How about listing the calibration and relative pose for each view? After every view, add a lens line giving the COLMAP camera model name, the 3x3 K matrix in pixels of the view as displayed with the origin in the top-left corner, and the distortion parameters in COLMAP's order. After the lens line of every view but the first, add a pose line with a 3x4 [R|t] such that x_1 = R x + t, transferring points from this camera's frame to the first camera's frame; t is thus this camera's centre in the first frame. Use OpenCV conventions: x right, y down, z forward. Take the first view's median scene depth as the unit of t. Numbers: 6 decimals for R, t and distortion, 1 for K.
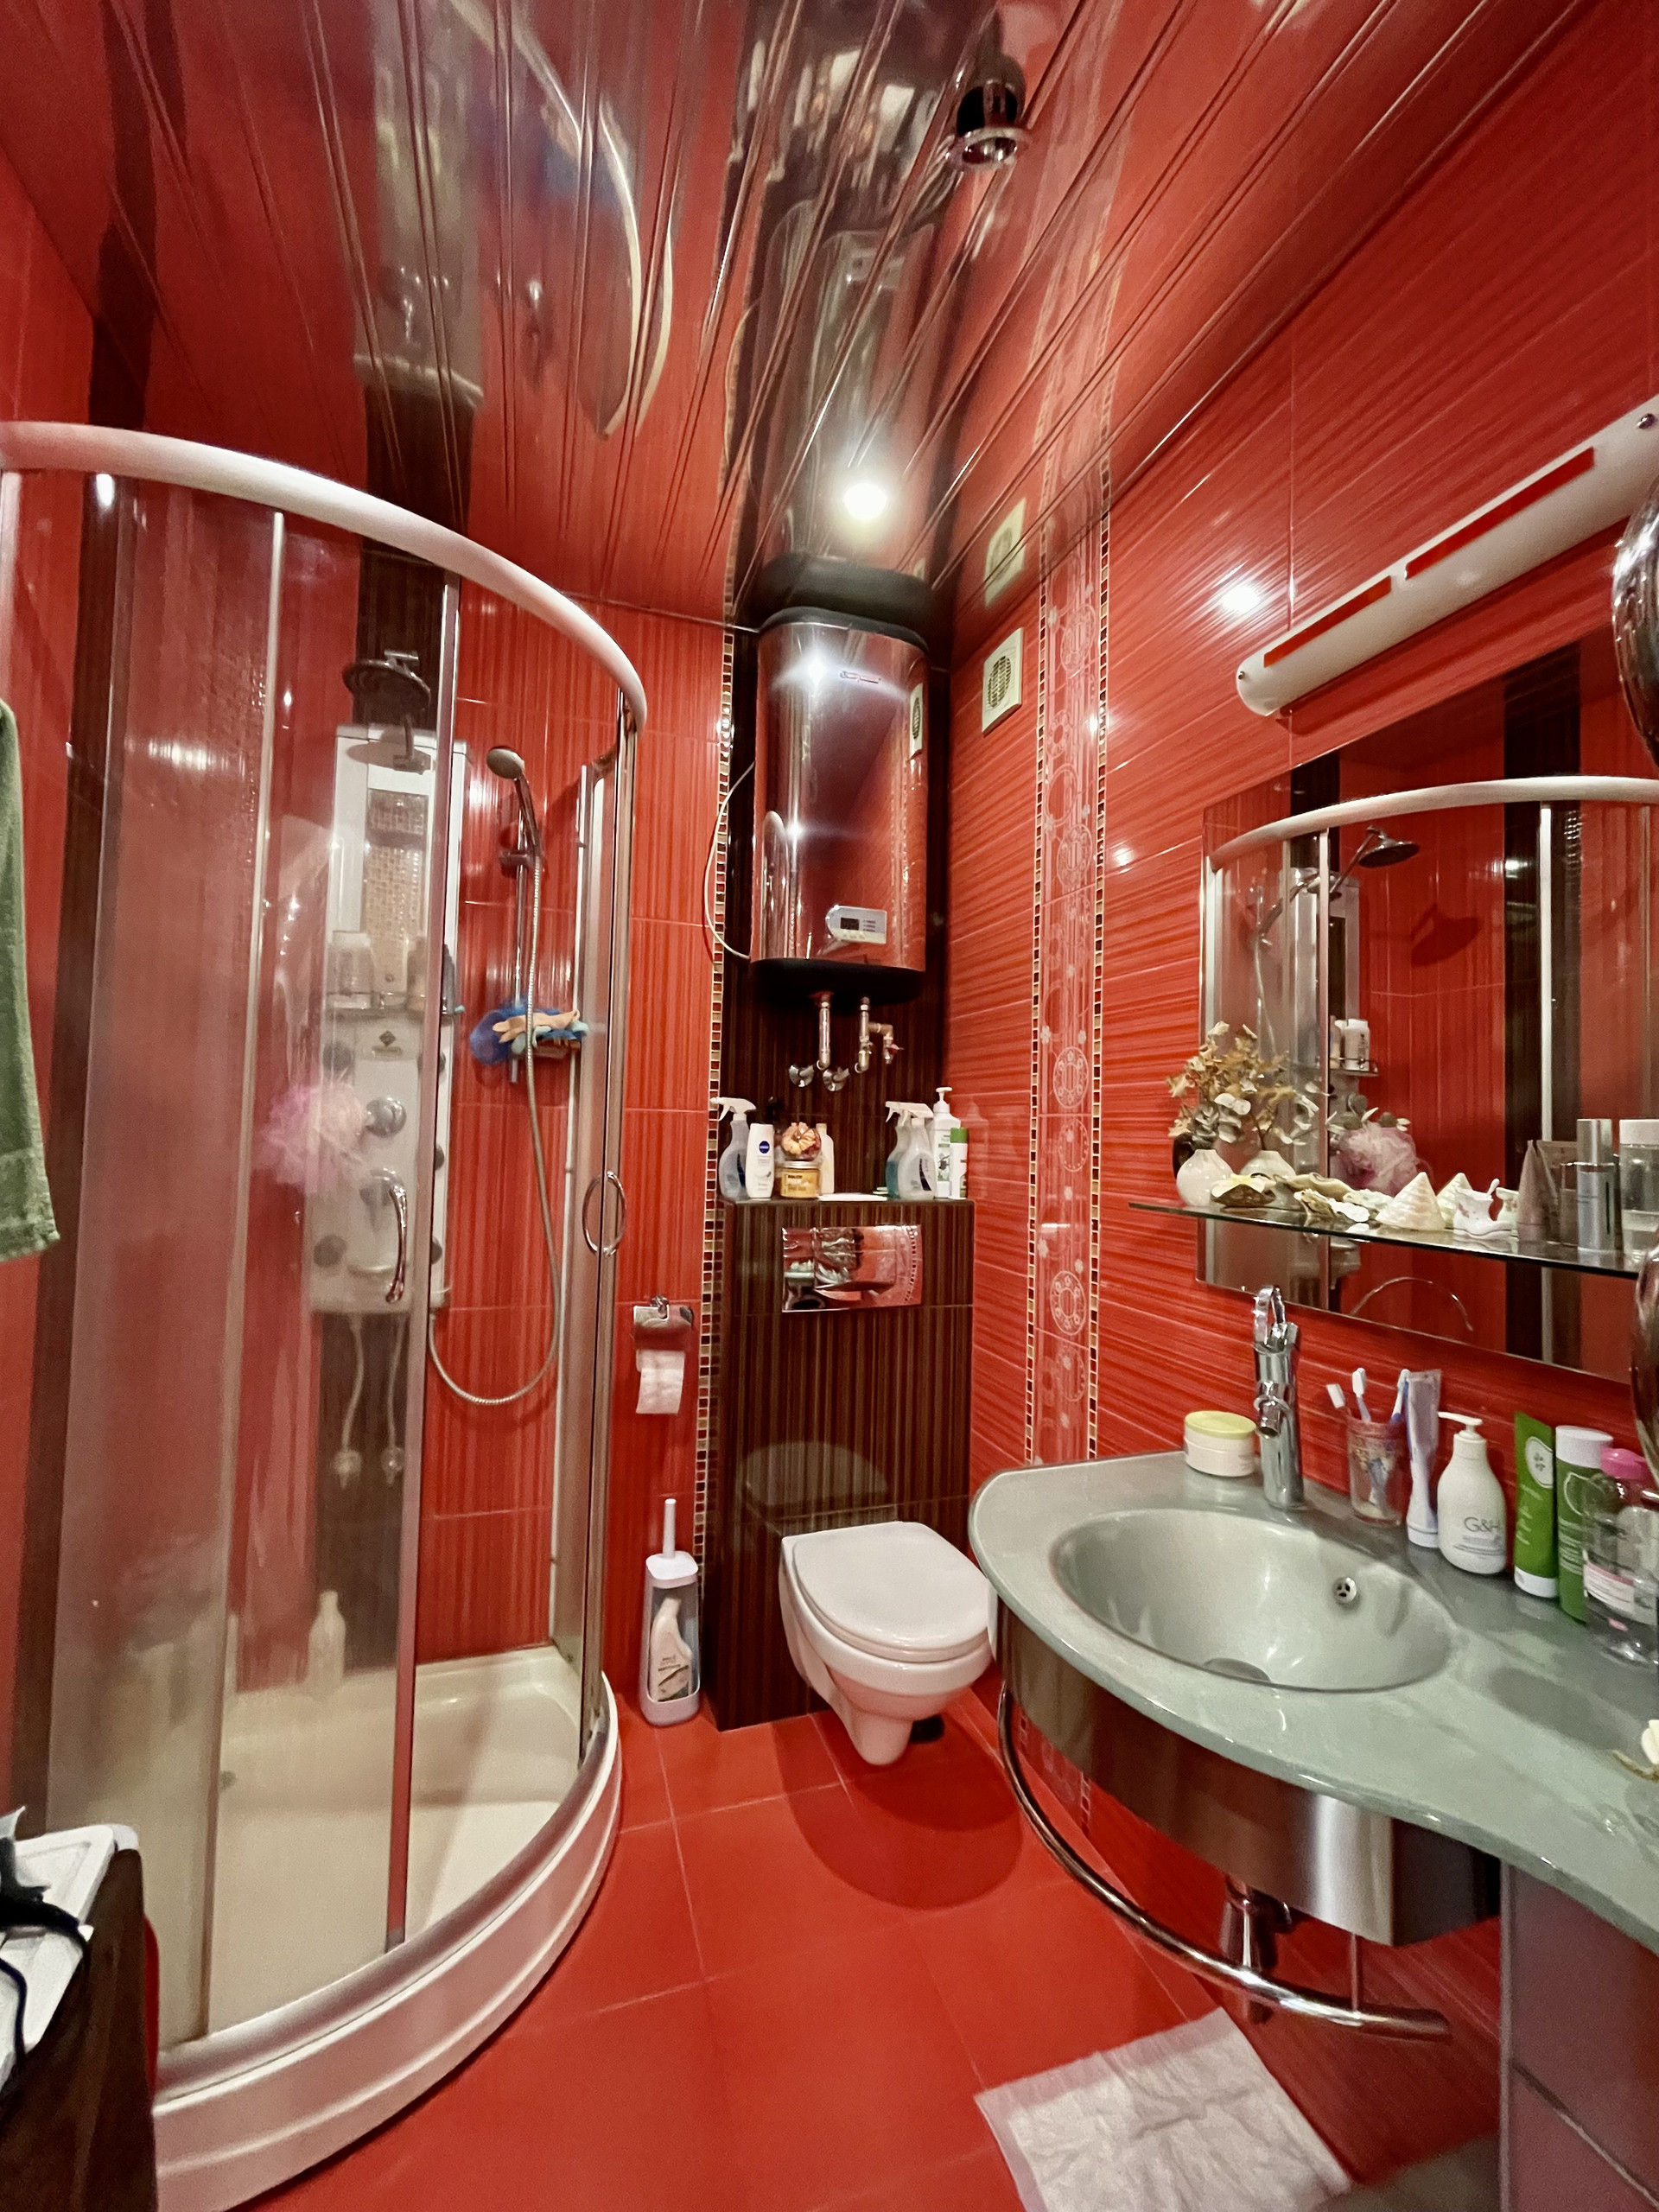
lens RADIAL K [[901.7, 0, 841.5], [0, 901.7, 1100.1], [0, 0, 1]] dist [-0.026371, 0.013122]
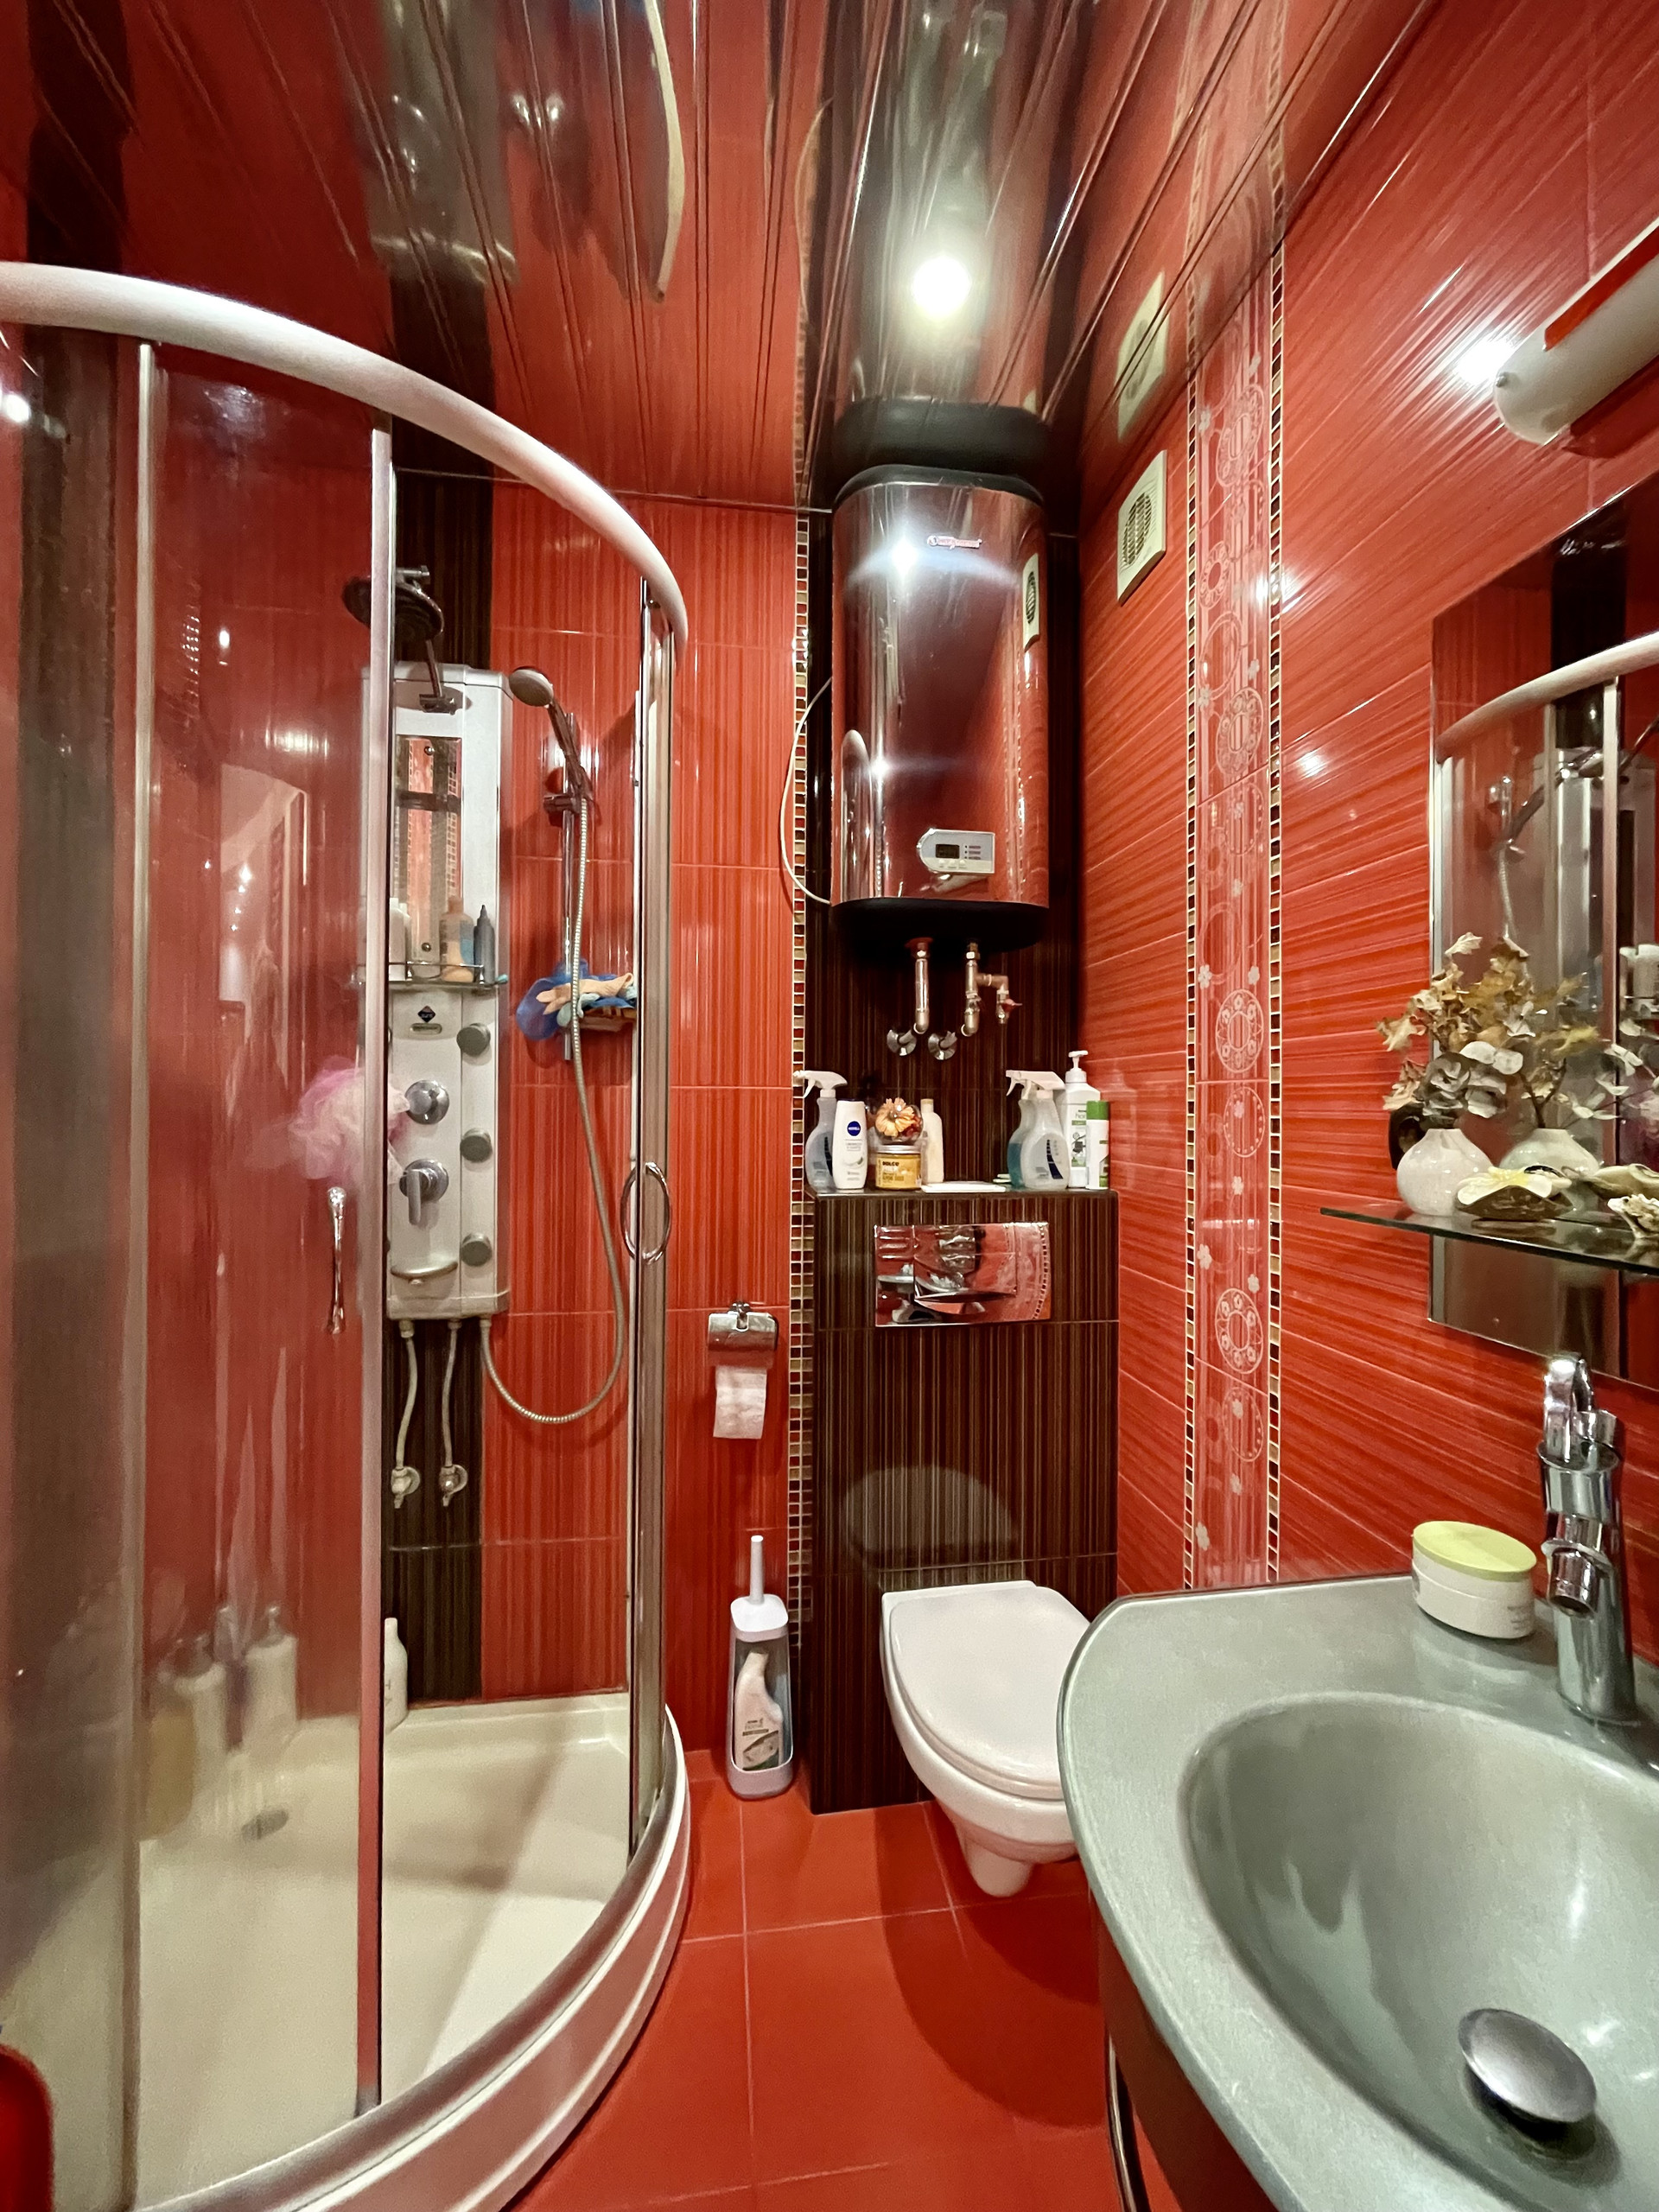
lens RADIAL K [[901.7, 0, 841.5], [0, 901.7, 1100.1], [0, 0, 1]] dist [-0.026371, 0.013122]
pose [[0.981264, -0.020215, -0.191603, 0.066366], [0.025650, 0.999335, 0.025924, 0.004003], [0.190951, -0.030353, 0.981130, 0.185841]]
